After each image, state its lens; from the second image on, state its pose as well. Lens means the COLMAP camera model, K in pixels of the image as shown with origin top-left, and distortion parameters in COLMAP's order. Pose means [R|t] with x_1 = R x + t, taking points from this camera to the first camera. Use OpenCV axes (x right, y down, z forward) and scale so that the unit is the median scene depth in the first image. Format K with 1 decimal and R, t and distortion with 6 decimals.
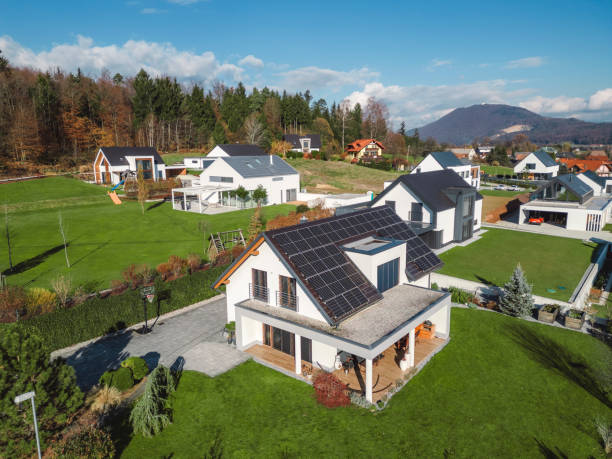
lens RADIAL K [[431.0, 0, 310.6], [0, 431.0, 229.1], [0, 0, 1]] dist [0.094273, -0.092172]
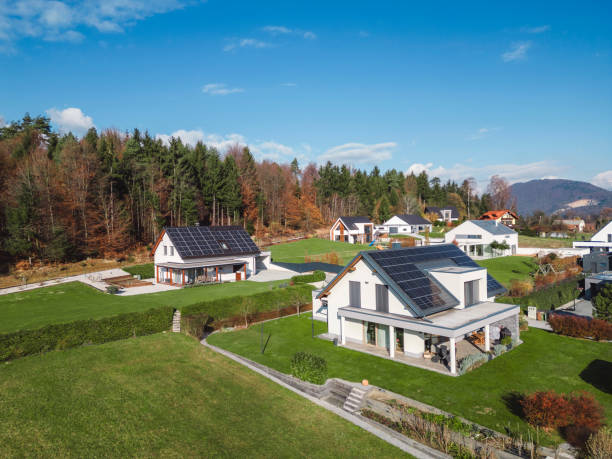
lens RADIAL K [[431.0, 0, 303.5], [0, 431.0, 228.4], [0, 0, 1]] dist [0.094273, -0.092172]
pose [[0.992414, -0.002378, -0.122918, -0.285615], [-0.018788, 0.985135, -0.170752, 0.053424], [0.121497, 0.171766, 0.977617, -0.211483]]
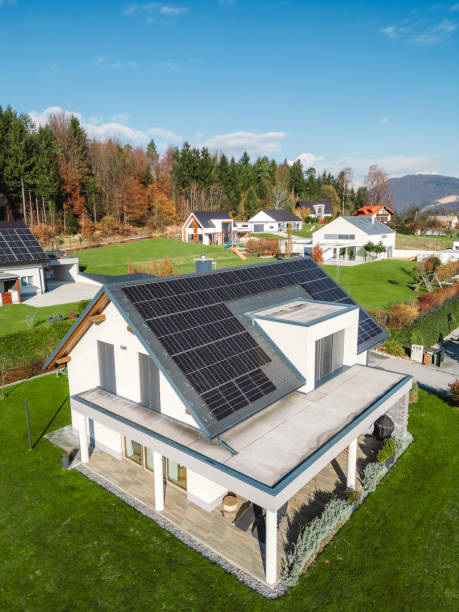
lens RADIAL K [[431.0, 0, 228.6], [0, 431.0, 308.9], [0, 0, 1]] dist [0.094273, -0.092172]
pose [[0.999890, 0.005918, -0.013578, -0.247845], [-0.005640, 0.999775, 0.020438, 0.026621], [0.013696, -0.020359, 0.999699, -0.073488]]
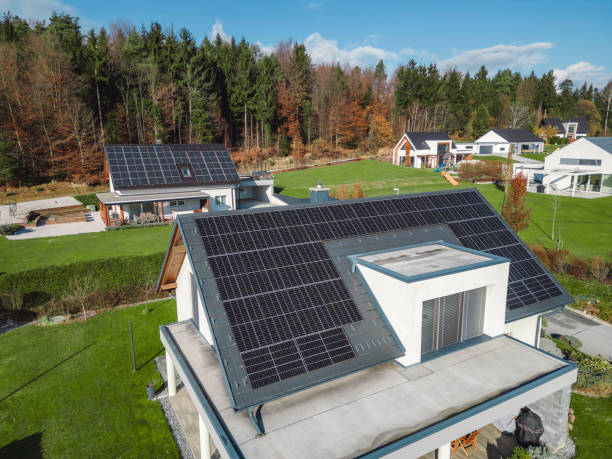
lens RADIAL K [[431.0, 0, 304.5], [0, 431.0, 230.5], [0, 0, 1]] dist [0.094273, -0.092172]
pose [[0.933134, 0.077280, -0.351124, -0.214406], [-0.069608, 0.996980, 0.034441, 0.020654], [0.352725, -0.007697, 0.935695, -0.047338]]
